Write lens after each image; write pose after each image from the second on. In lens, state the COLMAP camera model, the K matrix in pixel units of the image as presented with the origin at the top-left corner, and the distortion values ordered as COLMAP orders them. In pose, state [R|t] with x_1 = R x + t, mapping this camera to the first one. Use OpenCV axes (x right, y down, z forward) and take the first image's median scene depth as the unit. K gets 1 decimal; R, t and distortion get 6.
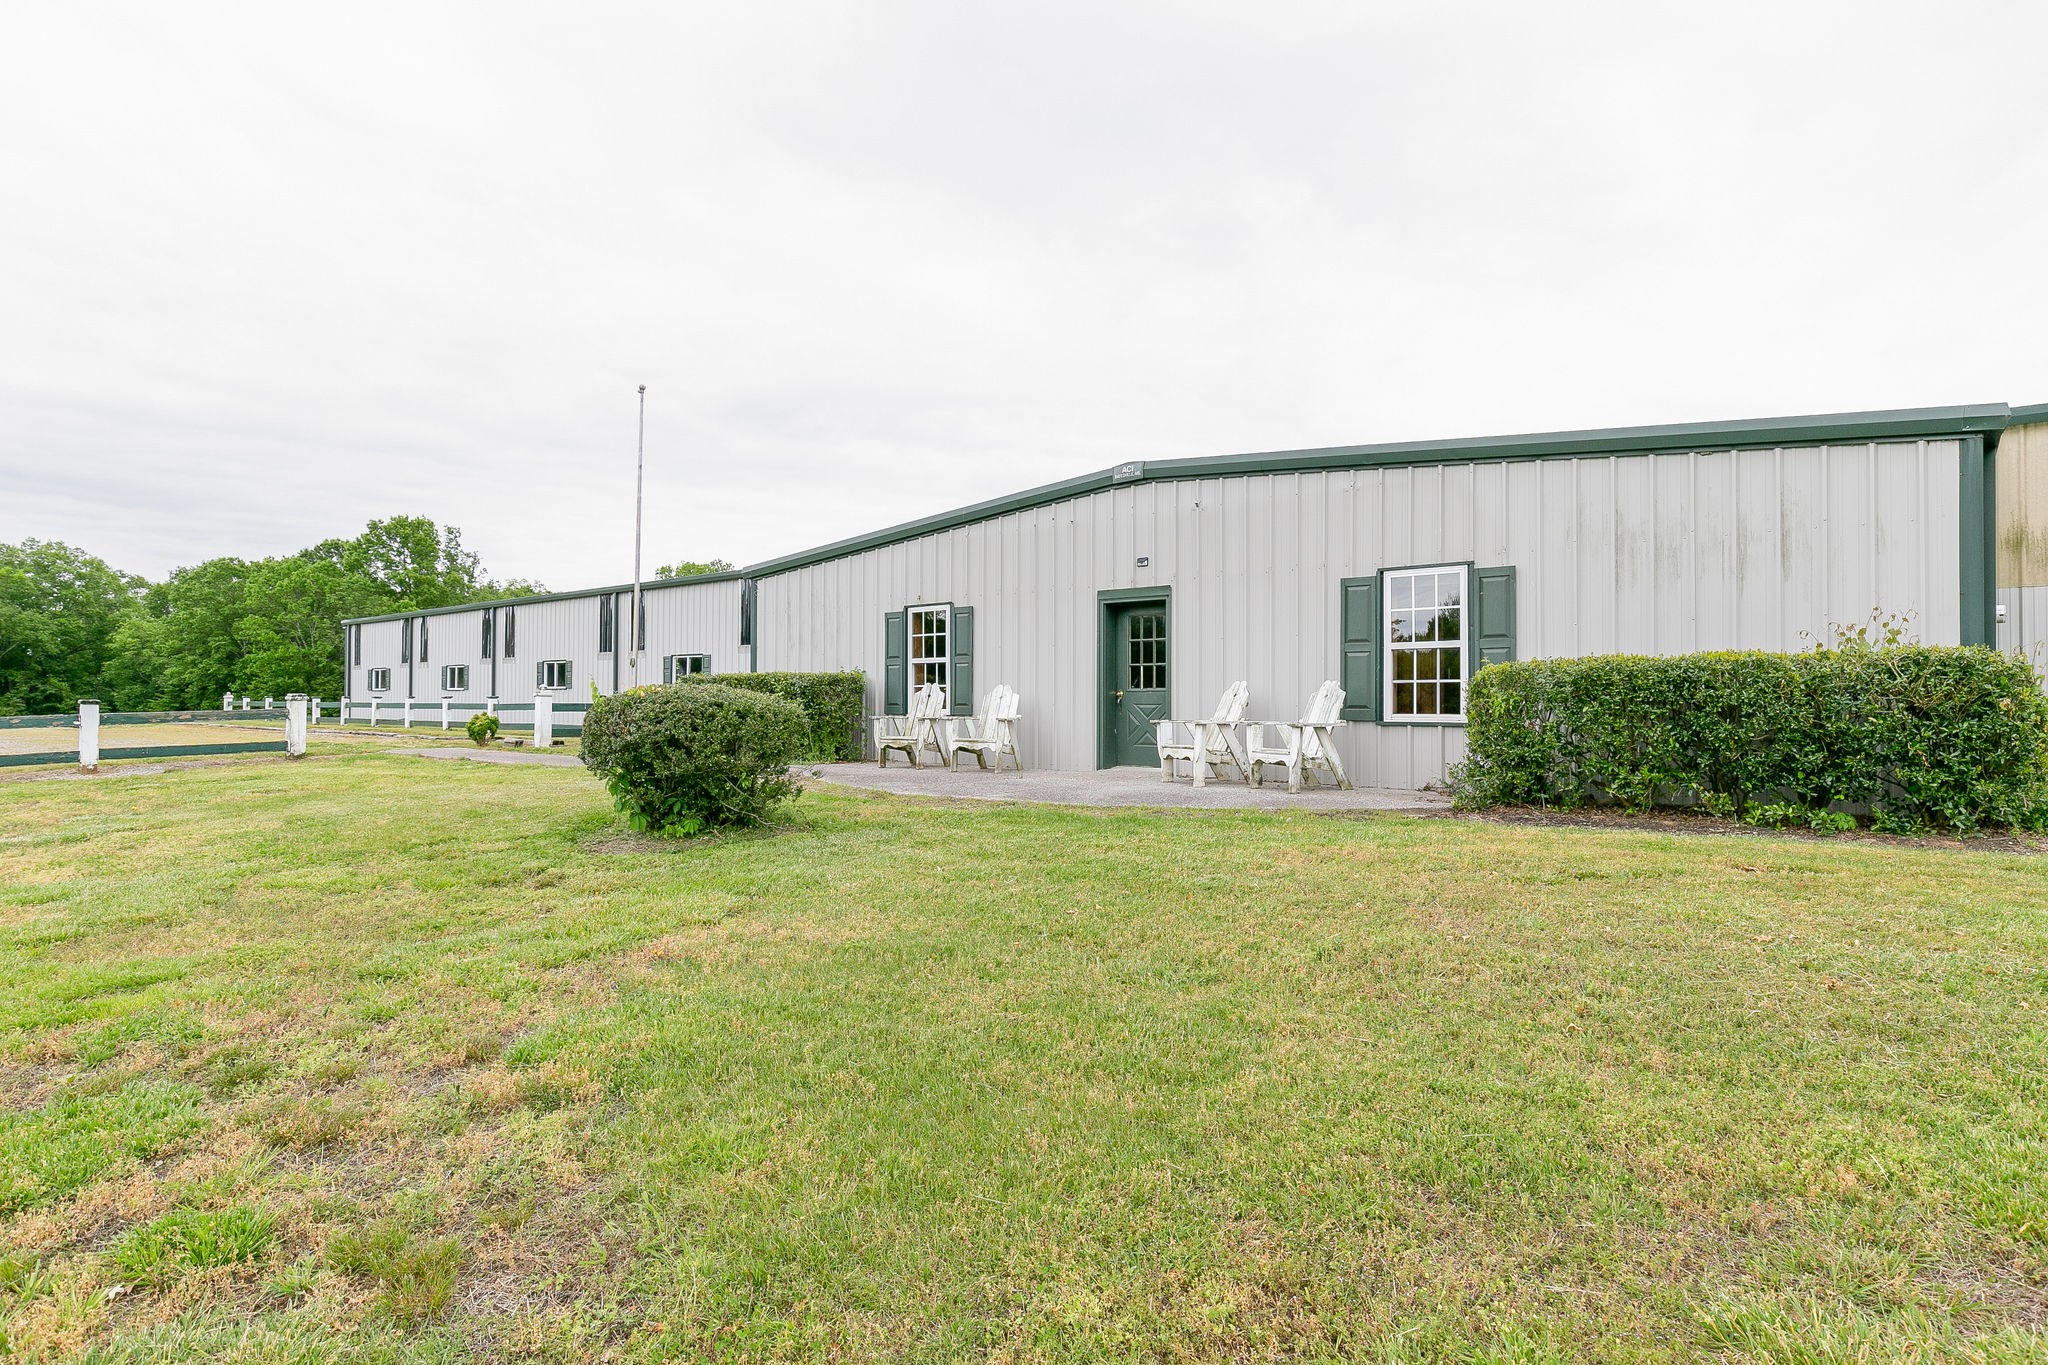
lens RADIAL K [[1120.9, 0, 1024.0], [0, 1120.9, 682.5], [0, 0, 1]] dist [0.002857, 0.000670]
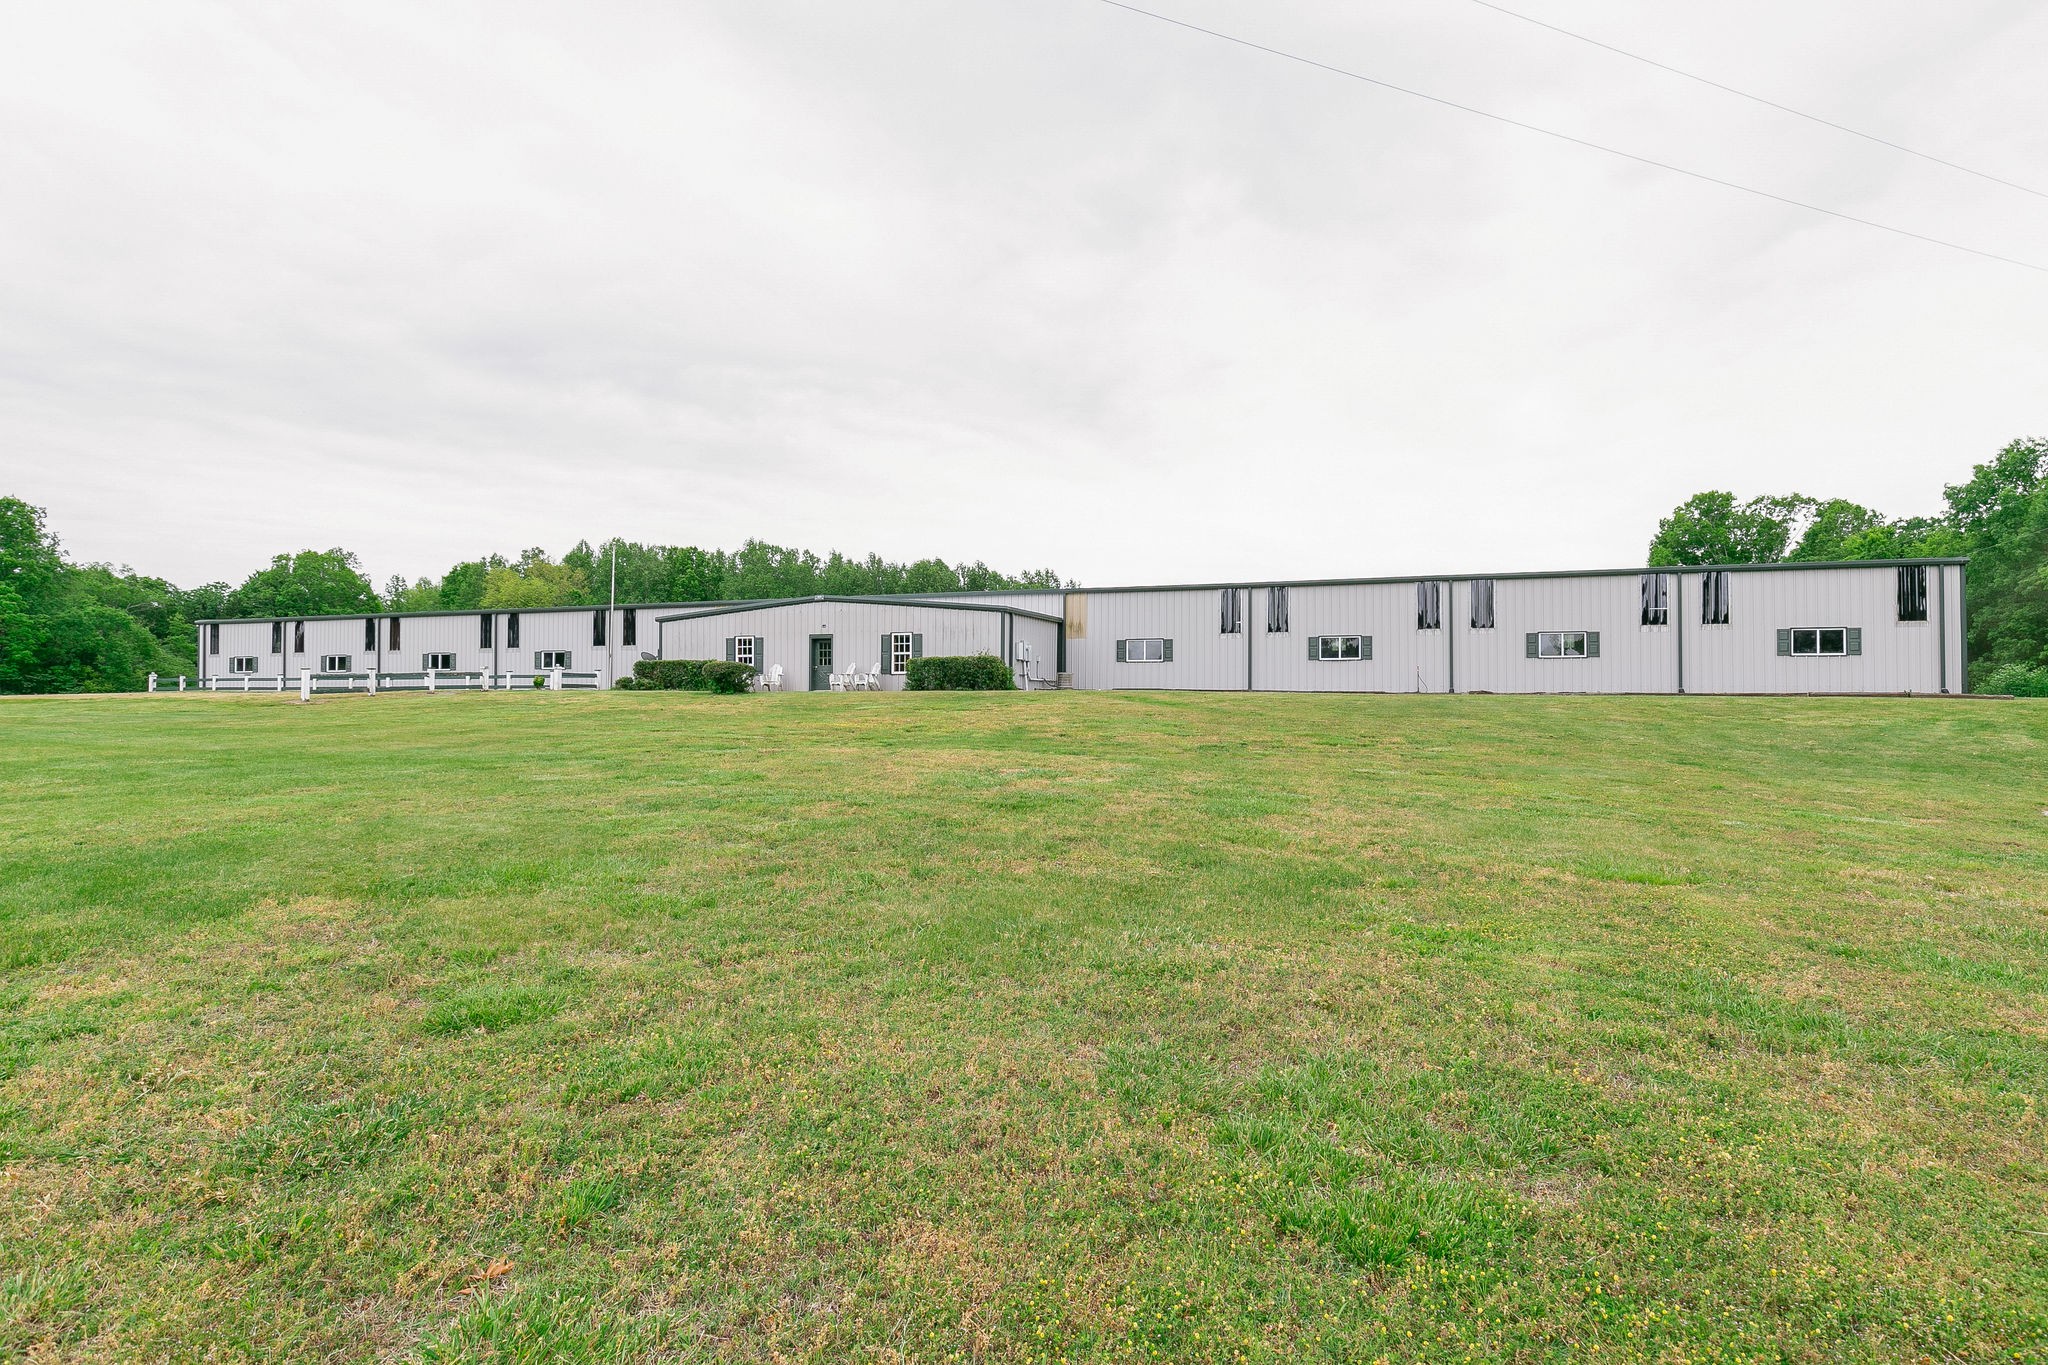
lens RADIAL K [[1016.4, 0, 1024.0], [0, 1016.4, 682.5], [0, 0, 1]] dist [0.002589, -0.000011]
pose [[0.944492, 0.000649, 0.328533, -0.303139], [-0.002704, 0.999980, 0.005798, 0.035352], [-0.328523, -0.006364, 0.944475, -1.901488]]
